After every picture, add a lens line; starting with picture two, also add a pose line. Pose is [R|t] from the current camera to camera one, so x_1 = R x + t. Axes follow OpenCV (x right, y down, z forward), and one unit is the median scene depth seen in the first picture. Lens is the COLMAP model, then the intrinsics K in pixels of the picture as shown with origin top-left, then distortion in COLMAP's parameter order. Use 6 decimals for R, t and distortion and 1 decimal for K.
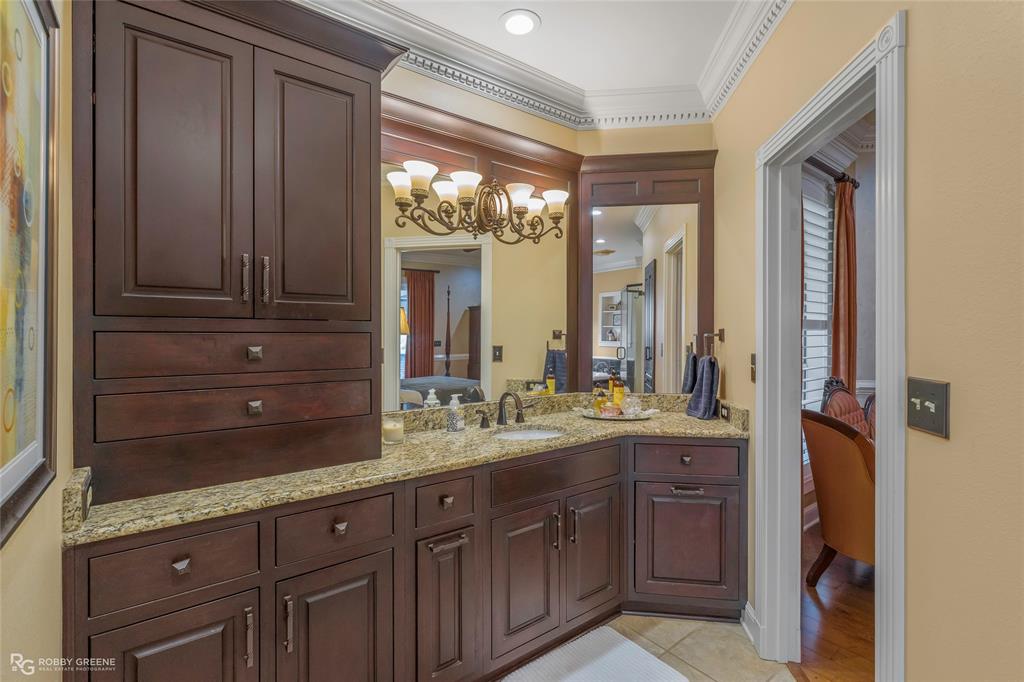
lens RADIAL K [[466.4, 0, 514.4], [0, 466.4, 337.0], [0, 0, 1]] dist [-0.008417, 0.000359]
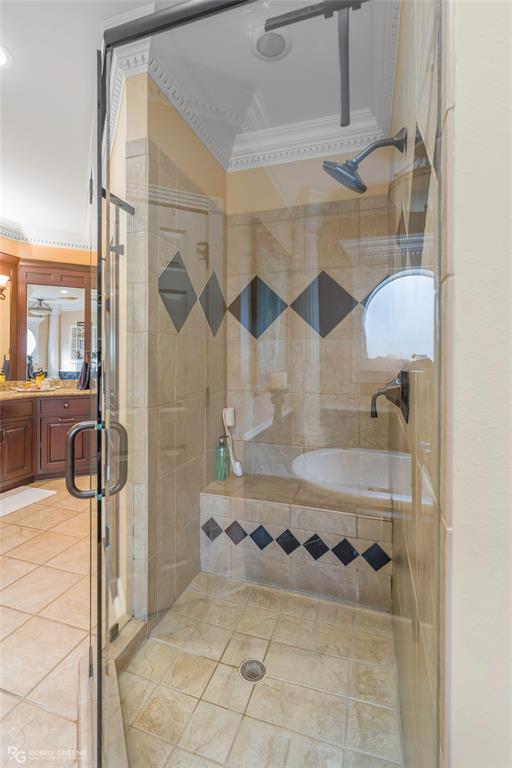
lens RADIAL K [[349.8, 0, 239.8], [0, 349.8, 356.9], [0, 0, 1]] dist [-0.008417, 0.000359]
pose [[0.841100, 0.000622, 0.540879, 0.133506], [0.001562, 0.999992, -0.003580, 0.028508], [-0.540877, 0.003856, 0.841093, -0.708580]]
